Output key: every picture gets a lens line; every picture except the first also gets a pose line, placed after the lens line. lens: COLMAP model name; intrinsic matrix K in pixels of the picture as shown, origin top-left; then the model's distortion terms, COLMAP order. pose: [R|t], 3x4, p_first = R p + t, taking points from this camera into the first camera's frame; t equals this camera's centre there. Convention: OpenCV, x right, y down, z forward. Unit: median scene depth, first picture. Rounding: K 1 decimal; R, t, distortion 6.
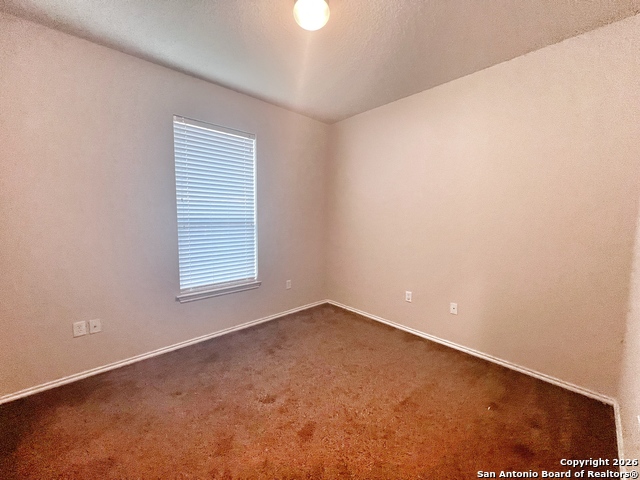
lens RADIAL K [[255.7, 0, 313.7], [0, 255.7, 238.2], [0, 0, 1]] dist [0.001603, -0.000097]
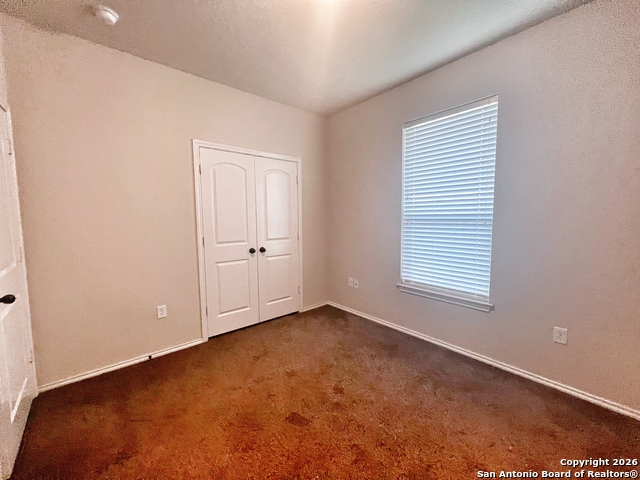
lens RADIAL K [[255.7, 0, 322.9], [0, 255.7, 238.5], [0, 0, 1]] dist [0.001603, -0.000097]
pose [[-0.022781, 0.063251, -0.997738, 0.586201], [-0.081777, 0.994534, 0.064915, -0.018010], [0.996390, 0.083071, -0.017484, 0.666163]]
